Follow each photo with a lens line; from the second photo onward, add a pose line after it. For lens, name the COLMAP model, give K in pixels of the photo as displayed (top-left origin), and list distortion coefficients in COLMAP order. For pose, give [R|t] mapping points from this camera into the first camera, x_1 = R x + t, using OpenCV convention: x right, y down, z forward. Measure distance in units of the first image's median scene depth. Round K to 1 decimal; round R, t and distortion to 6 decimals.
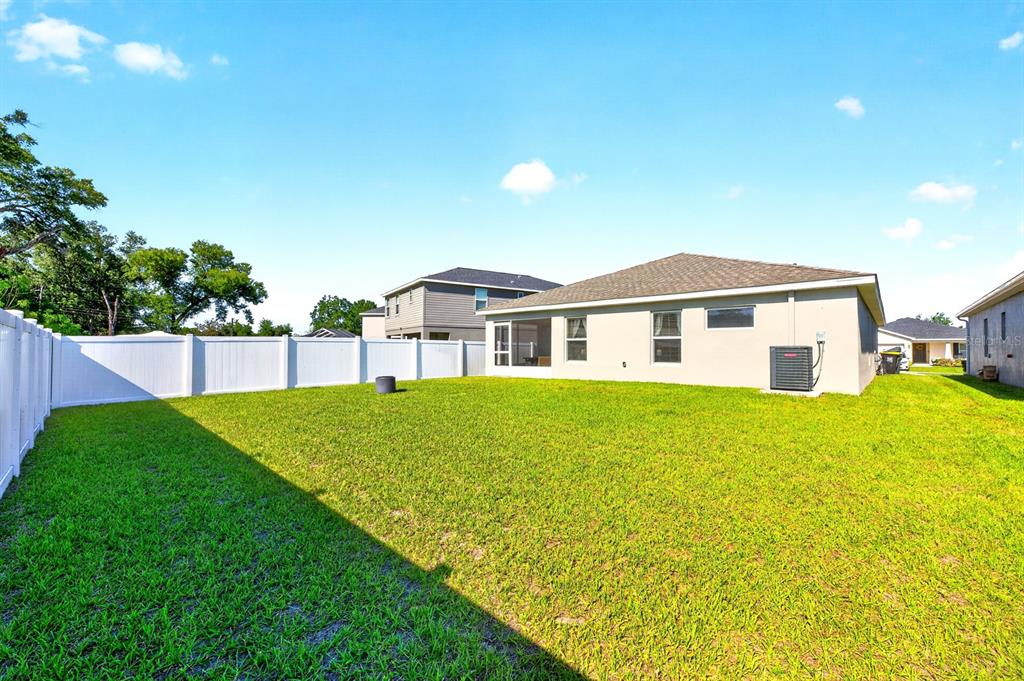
lens RADIAL K [[402.2, 0, 510.3], [0, 402.2, 339.3], [0, 0, 1]] dist [-0.011738, 0.003957]
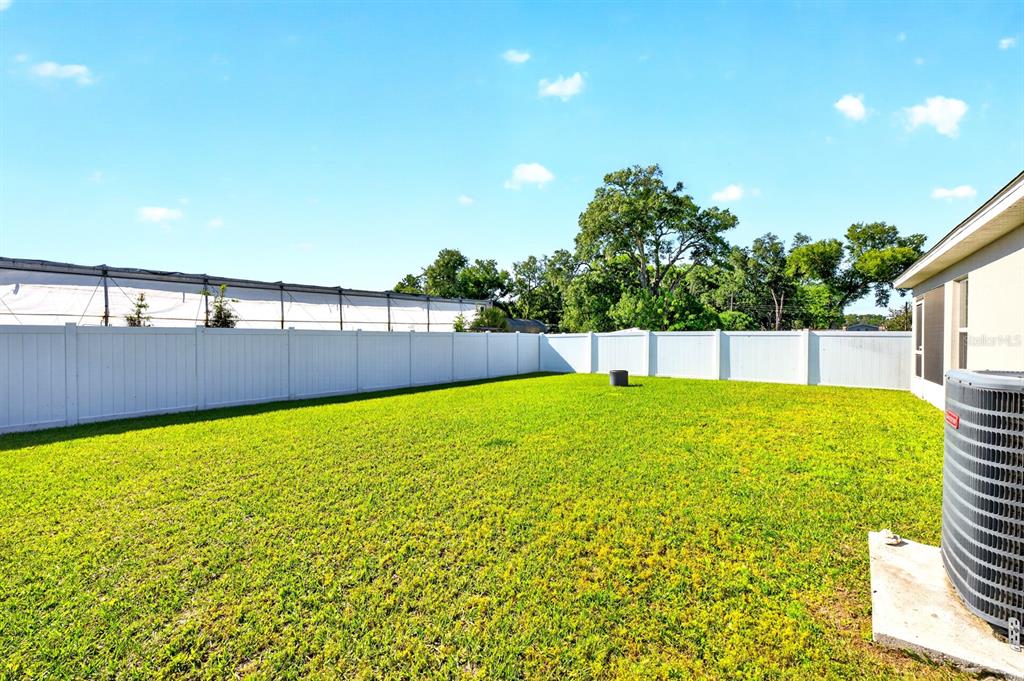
lens RADIAL K [[402.2, 0, 510.3], [0, 402.2, 339.3], [0, 0, 1]] dist [-0.011738, 0.003957]
pose [[0.079280, 0.006998, -0.996828, 0.123454], [0.024231, 0.999666, 0.008945, -0.000867], [0.996558, -0.024864, 0.079084, 0.107750]]
